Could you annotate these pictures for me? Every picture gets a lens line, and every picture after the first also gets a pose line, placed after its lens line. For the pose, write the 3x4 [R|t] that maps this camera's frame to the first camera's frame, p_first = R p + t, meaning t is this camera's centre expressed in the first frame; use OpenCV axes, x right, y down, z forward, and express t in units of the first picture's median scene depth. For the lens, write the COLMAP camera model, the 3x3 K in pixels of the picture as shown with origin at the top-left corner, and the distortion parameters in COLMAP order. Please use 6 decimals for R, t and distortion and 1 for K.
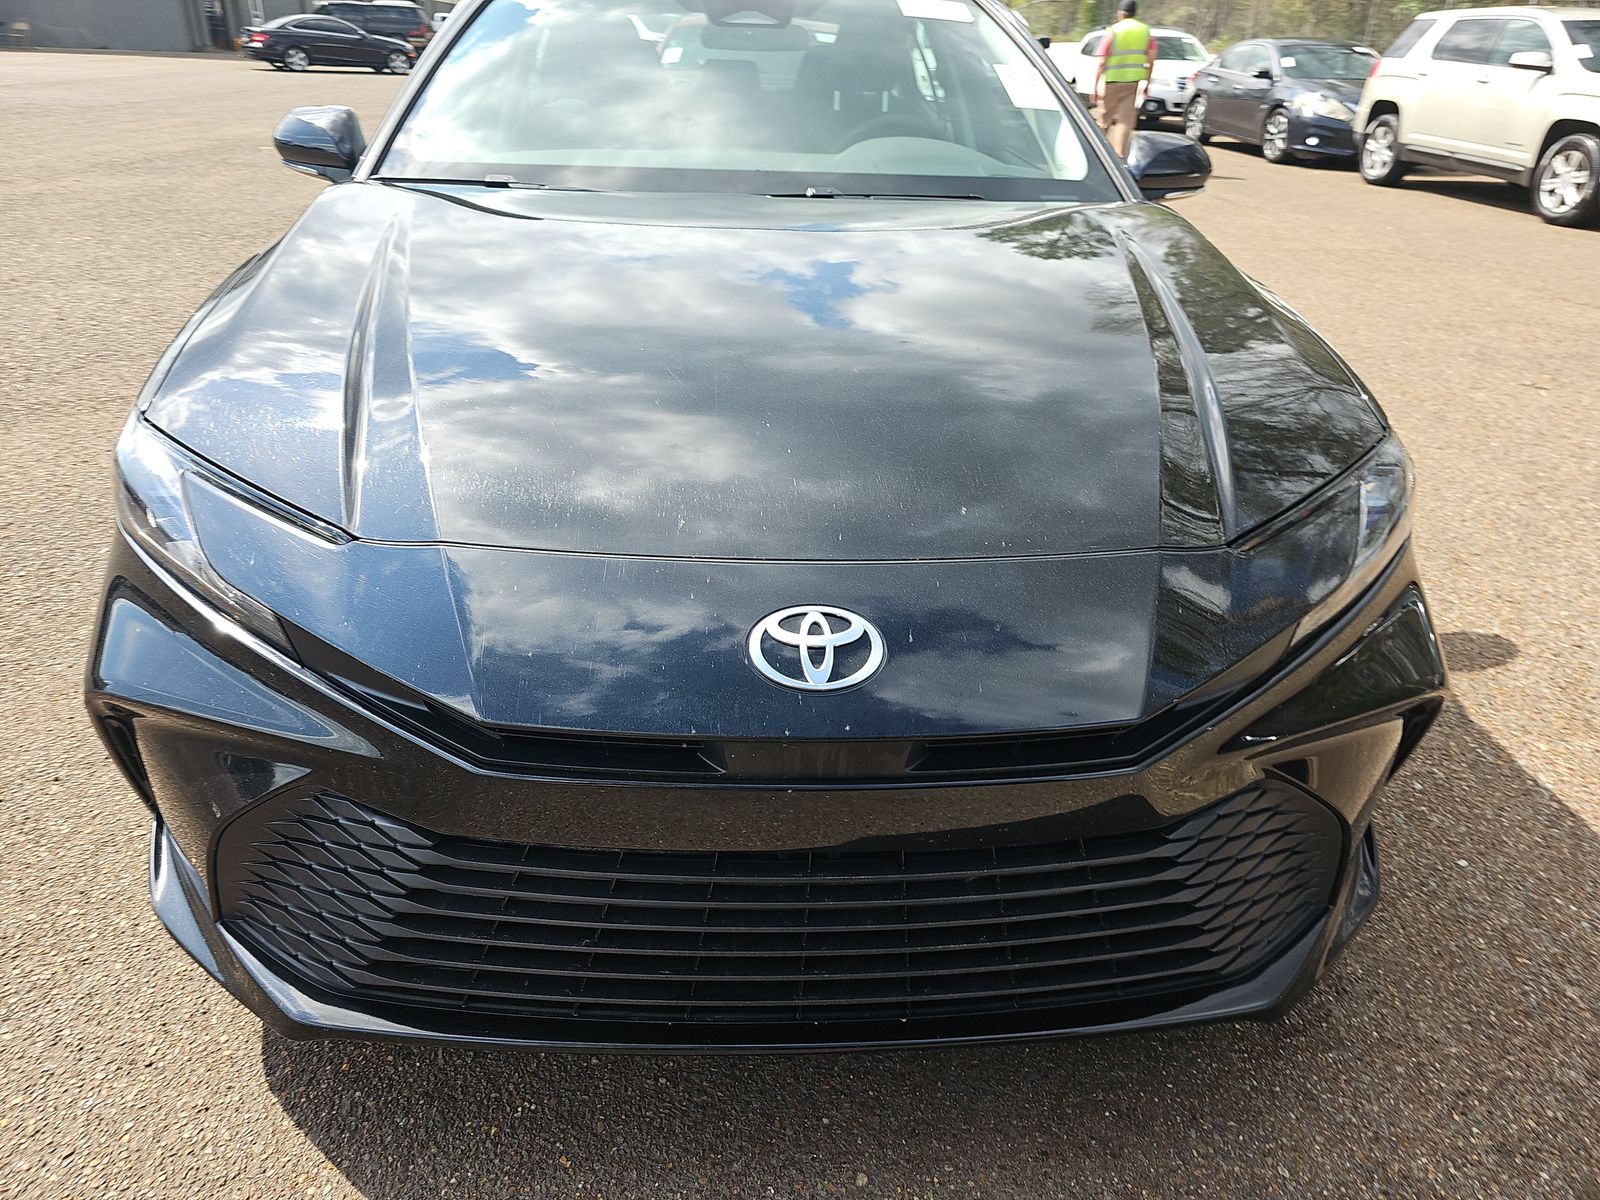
lens RADIAL K [[1078.4, 0, 796.3], [0, 1078.4, 607.9], [0, 0, 1]] dist [0.022917, -0.033474]
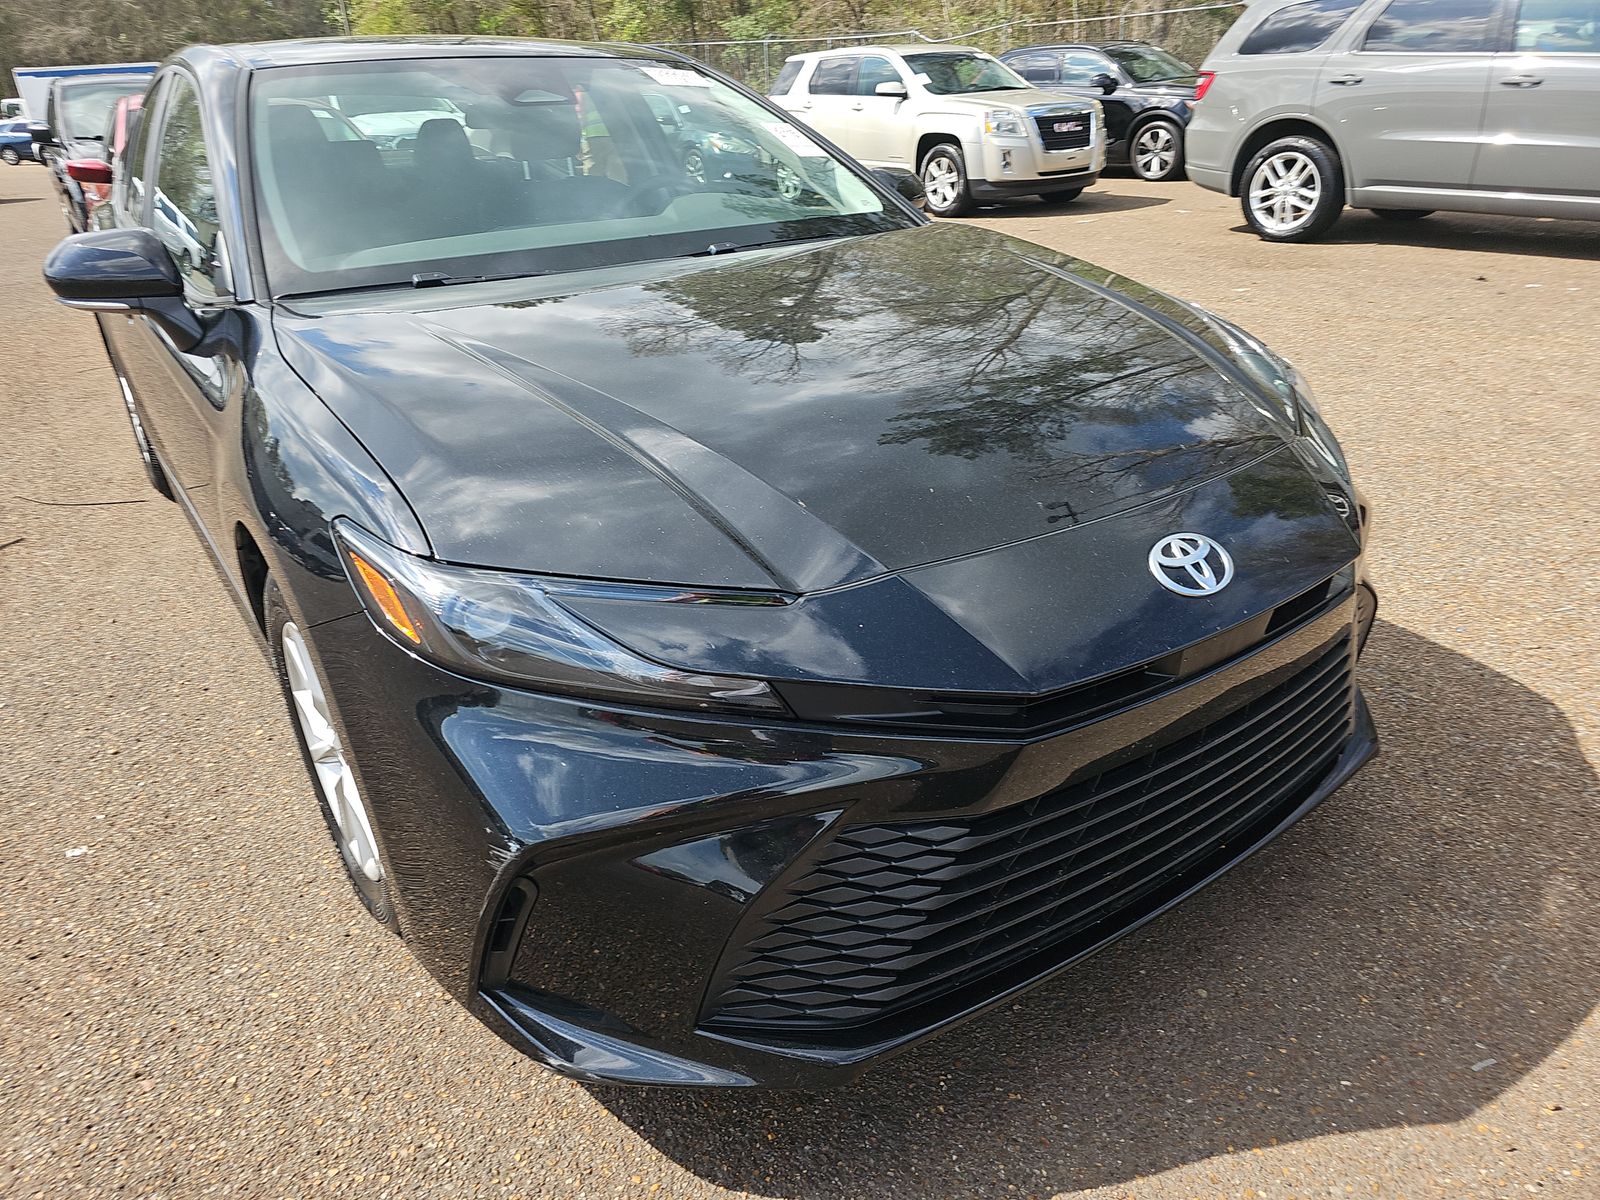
lens RADIAL K [[1078.4, 0, 794.0], [0, 1078.4, 604.3], [0, 0, 1]] dist [0.022917, -0.033474]
pose [[0.844834, -0.277049, 0.457710, -0.148303], [0.296425, 0.954564, 0.030653, -0.014787], [-0.445406, 0.109780, 0.888573, 0.009152]]
